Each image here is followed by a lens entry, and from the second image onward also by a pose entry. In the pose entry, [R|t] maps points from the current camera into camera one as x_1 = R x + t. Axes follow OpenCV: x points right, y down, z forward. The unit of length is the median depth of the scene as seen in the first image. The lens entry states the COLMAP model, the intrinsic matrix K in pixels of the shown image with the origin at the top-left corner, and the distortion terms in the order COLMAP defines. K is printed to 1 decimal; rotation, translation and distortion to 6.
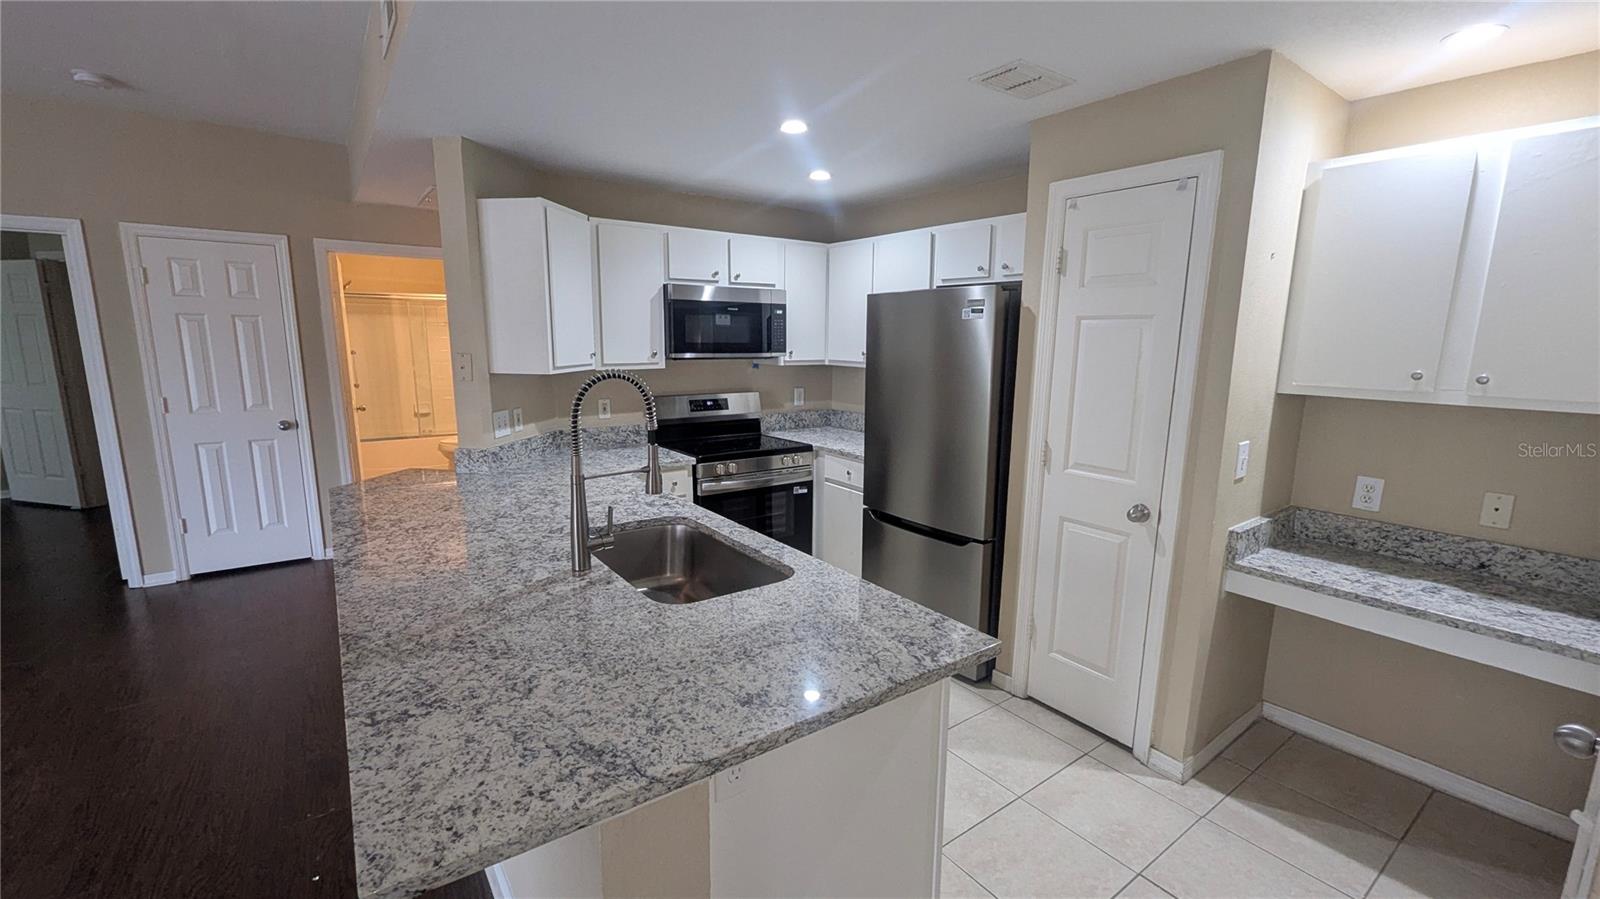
lens RADIAL K [[659.7, 0, 800.6], [0, 659.7, 455.0], [0, 0, 1]] dist [0.000475, -0.000750]
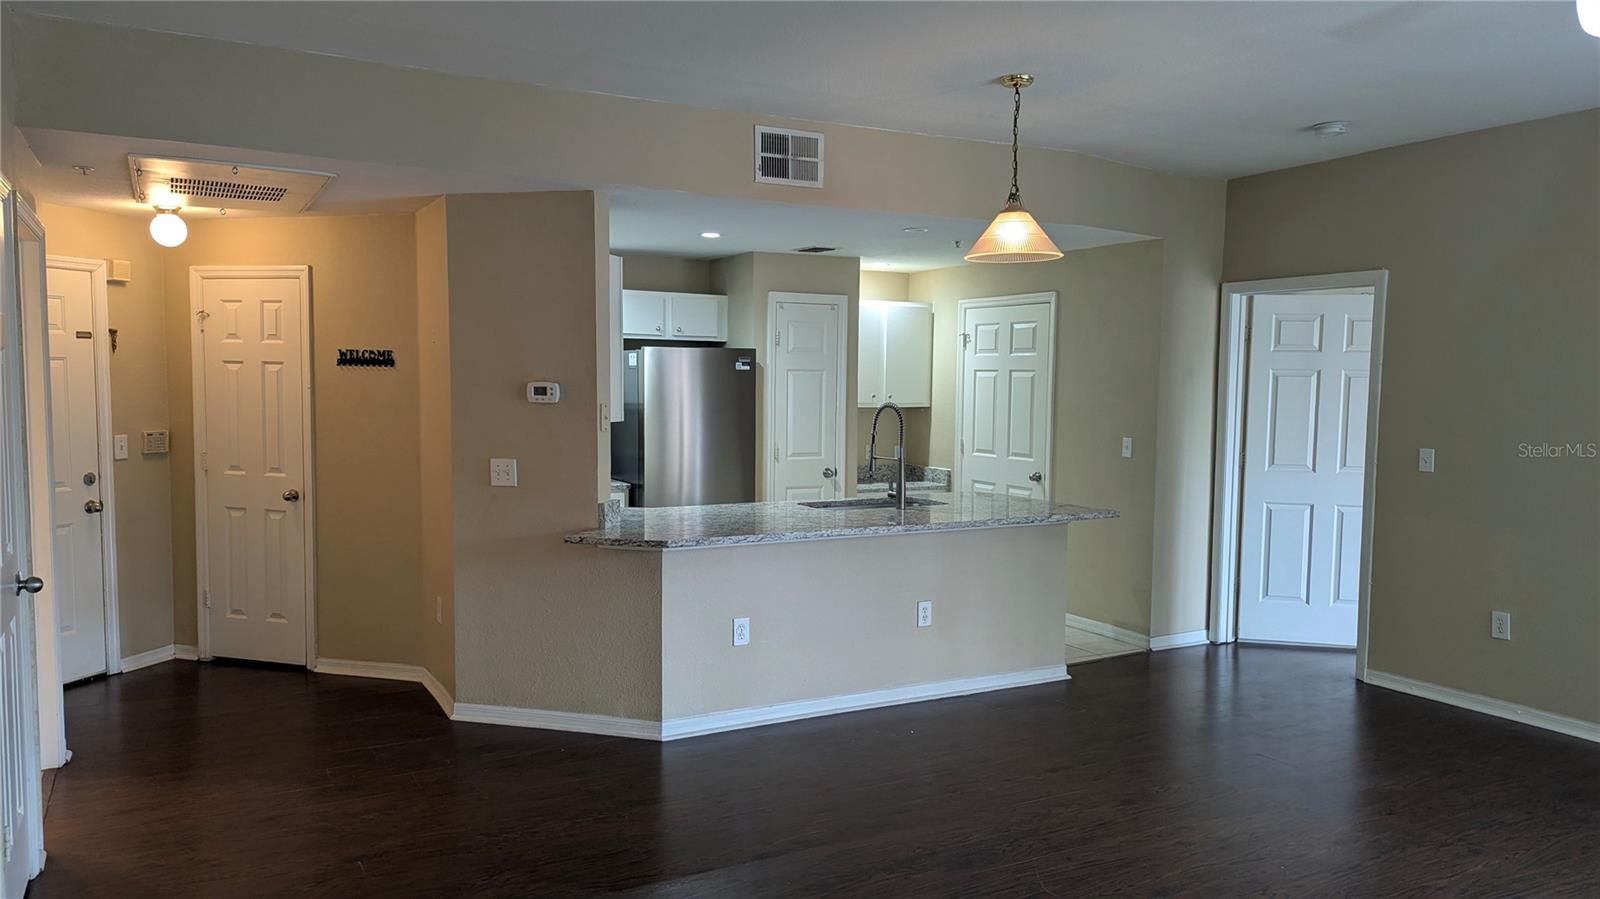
lens RADIAL K [[1127.6, 0, 771.1], [0, 1127.6, 461.5], [0, 0, 1]] dist [0.041348, -0.018324]
pose [[0.157534, -0.082754, 0.984040, -2.696815], [0.169665, 0.983933, 0.055584, -0.151801], [-0.972829, 0.158201, 0.169043, 0.612828]]
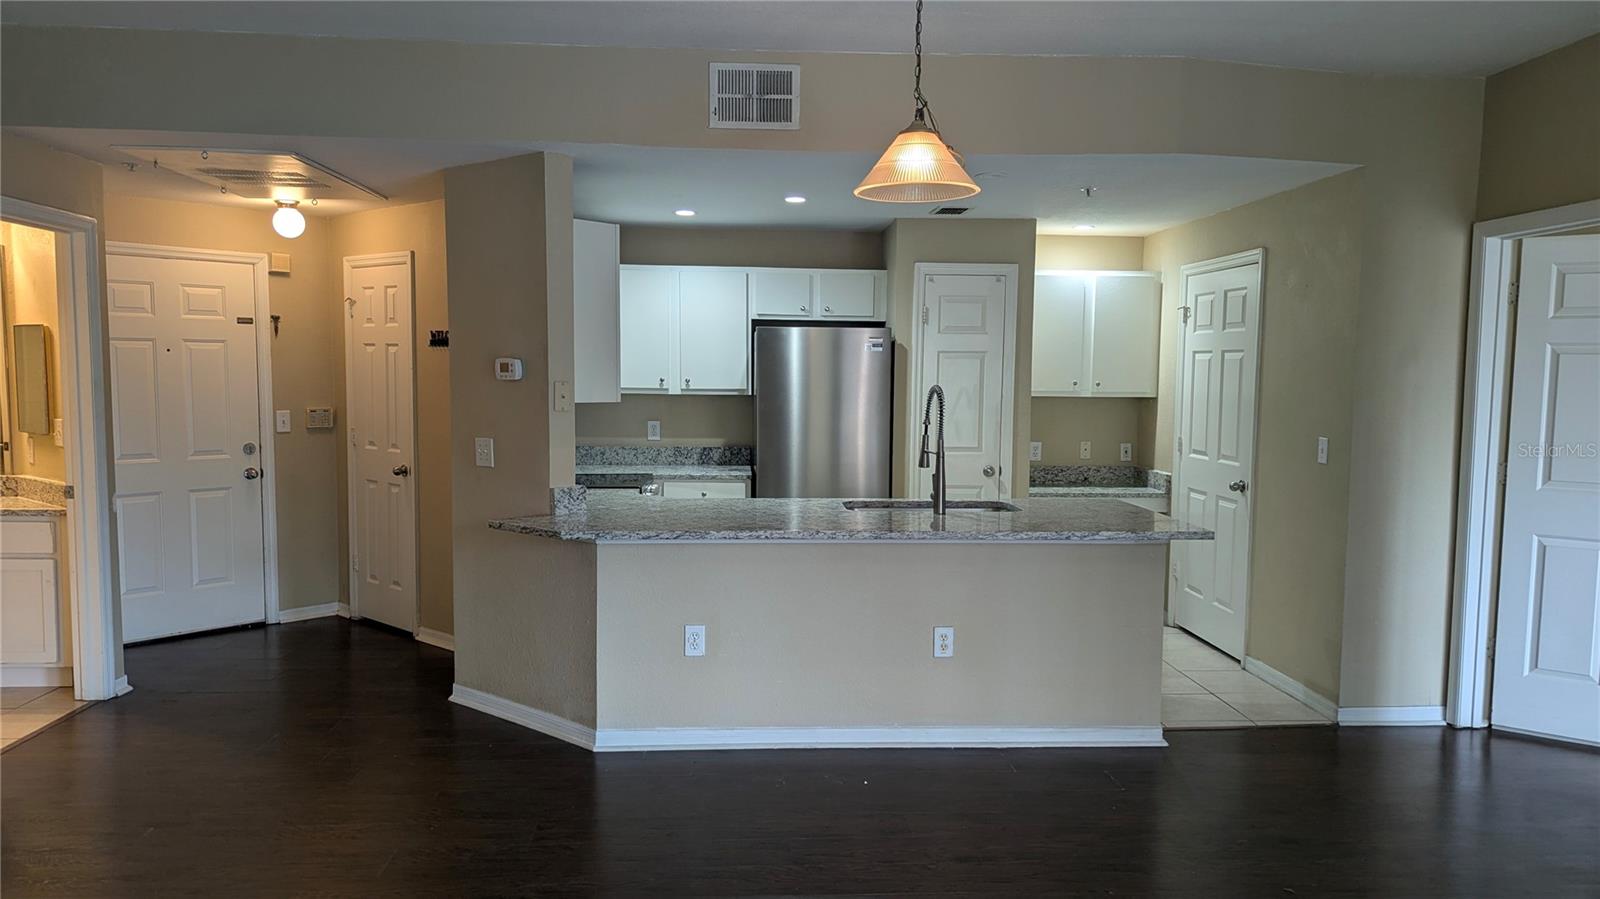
lens RADIAL K [[1127.6, 0, 792.3], [0, 1127.6, 464.5], [0, 0, 1]] dist [0.041348, -0.018324]
pose [[0.550022, -0.073980, 0.831867, -2.083311], [0.144509, 0.989475, -0.007551, 0.022355], [-0.822553, 0.124366, 0.554924, -0.148426]]
